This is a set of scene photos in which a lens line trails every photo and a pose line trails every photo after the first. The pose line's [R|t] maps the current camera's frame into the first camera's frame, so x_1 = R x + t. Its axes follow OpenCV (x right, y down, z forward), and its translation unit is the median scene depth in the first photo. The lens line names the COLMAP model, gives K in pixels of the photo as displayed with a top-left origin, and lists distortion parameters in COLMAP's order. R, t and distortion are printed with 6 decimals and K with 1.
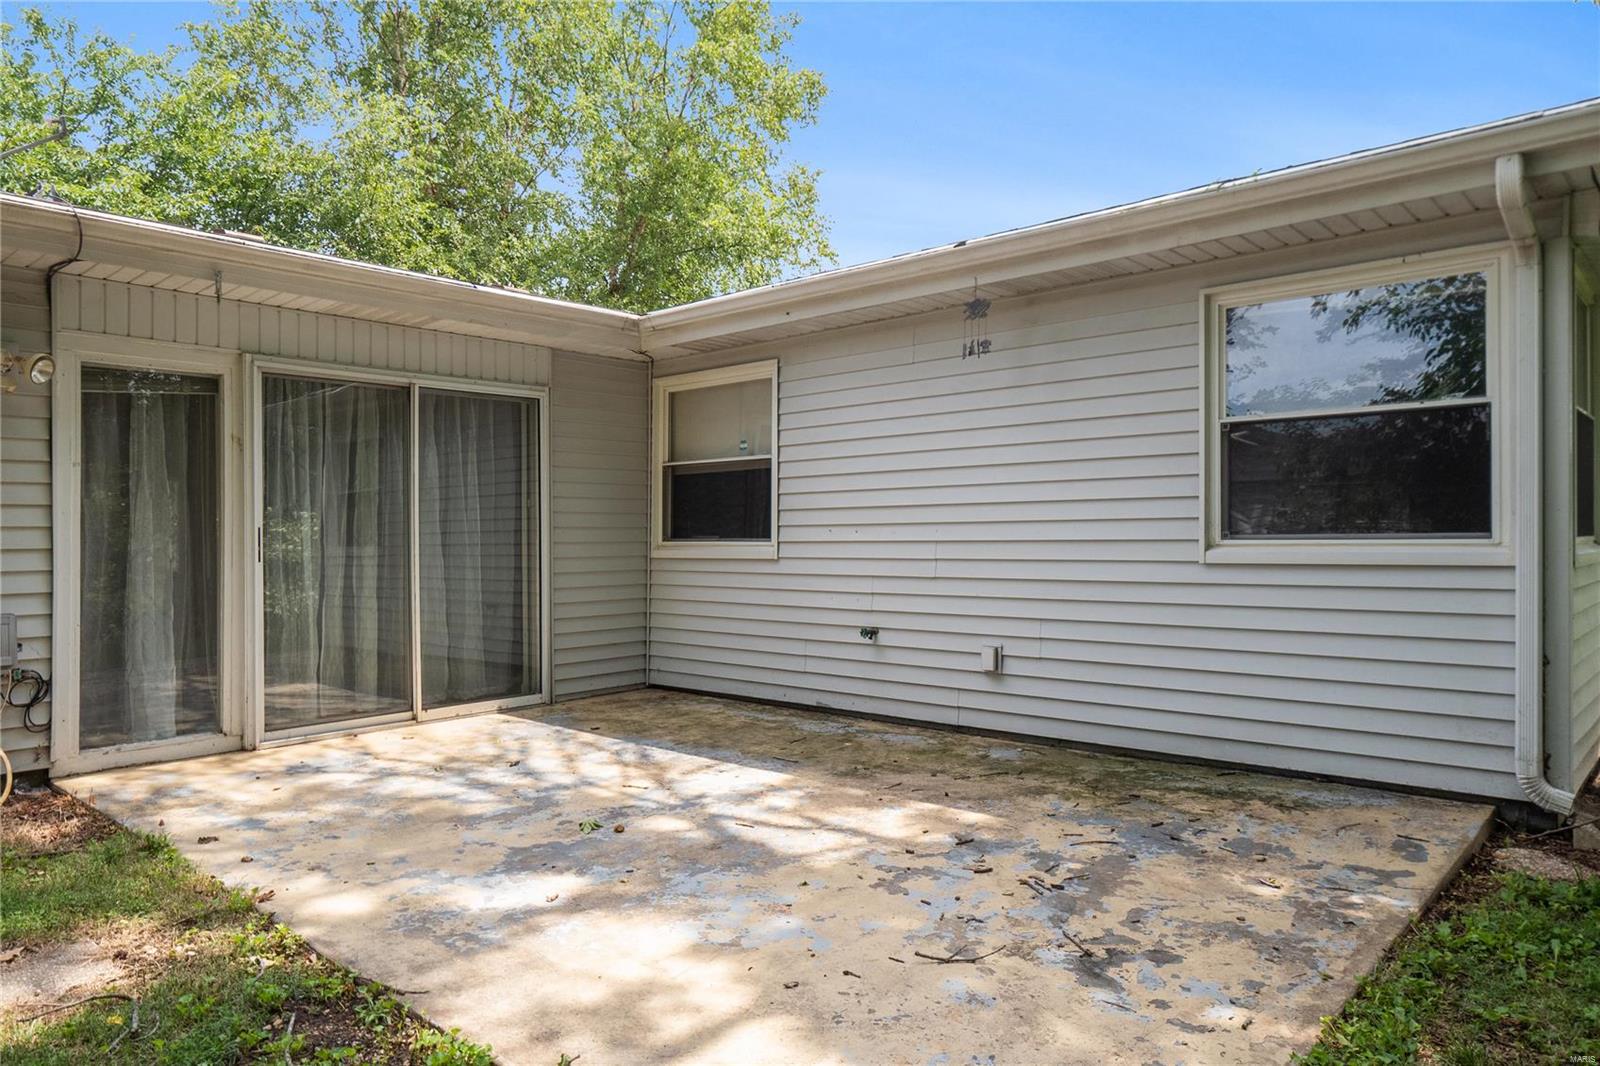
lens RADIAL K [[1069.0, 0, 797.4], [0, 1069.0, 529.6], [0, 0, 1]] dist [-0.006031, -0.000473]
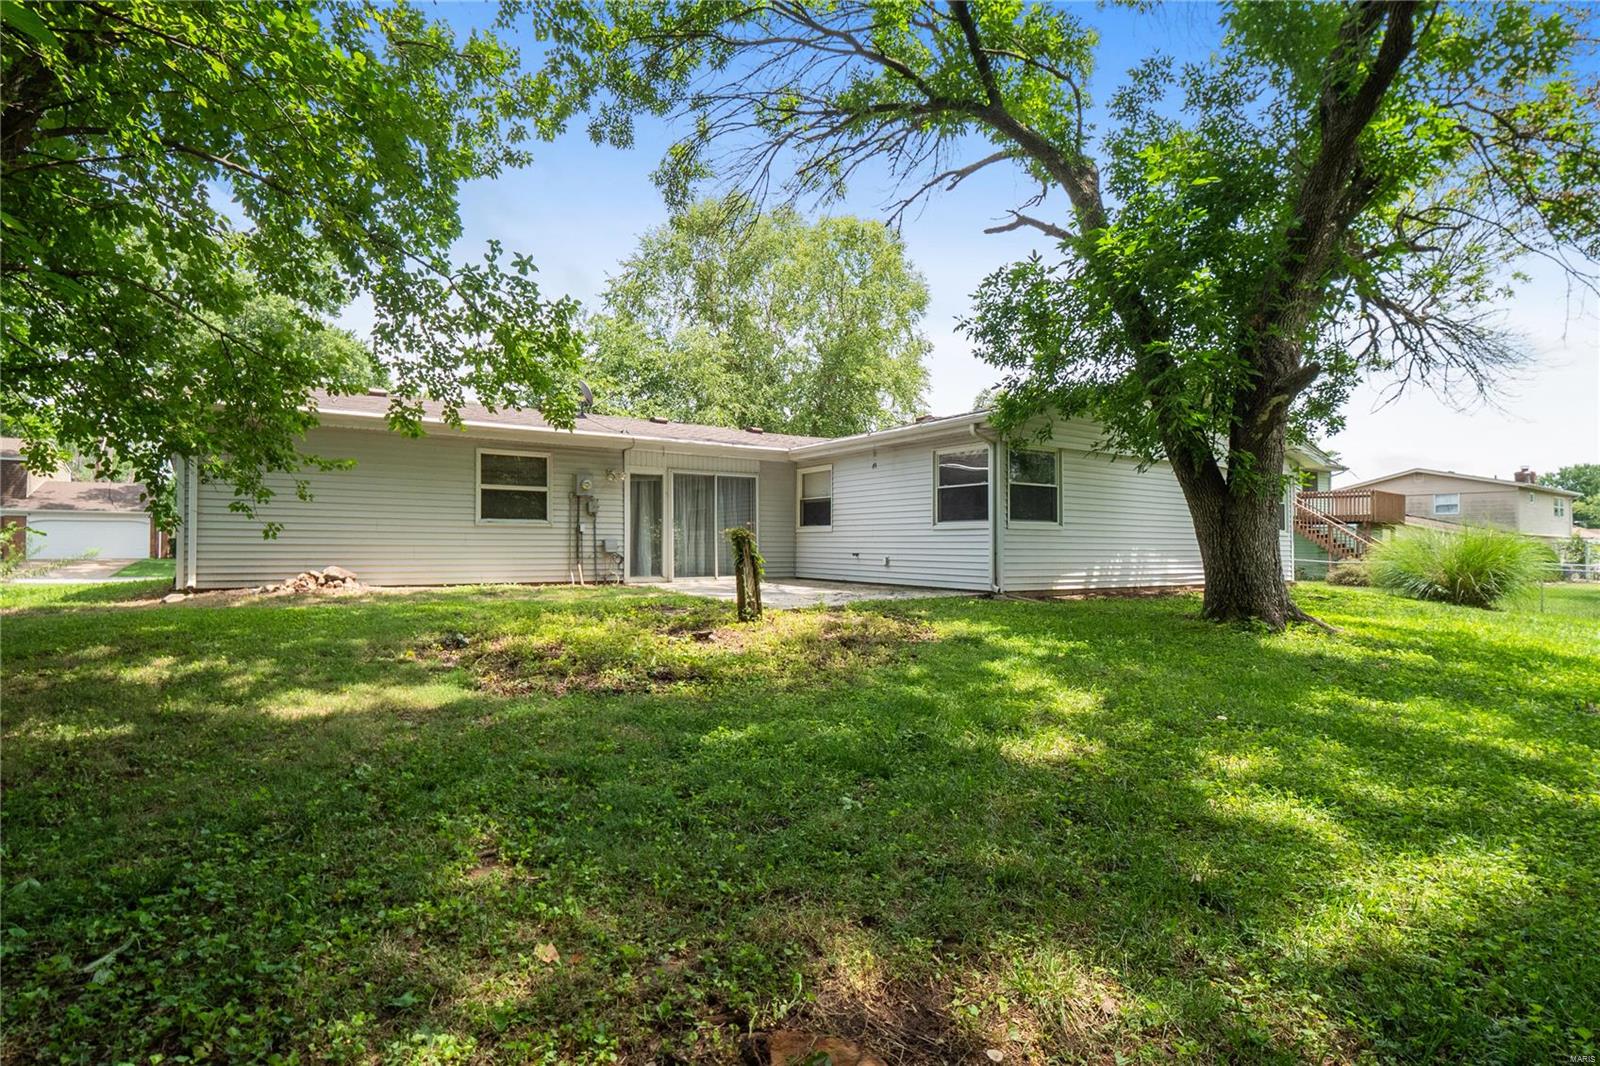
lens RADIAL K [[736.1, 0, 800.5], [0, 736.1, 532.2], [0, 0, 1]] dist [0.000930, 0.000033]
pose [[0.971309, 0.007765, -0.237694, 0.394783], [-0.009217, 0.999945, -0.004996, 0.041824], [0.237643, 0.007043, 0.971327, -1.035069]]
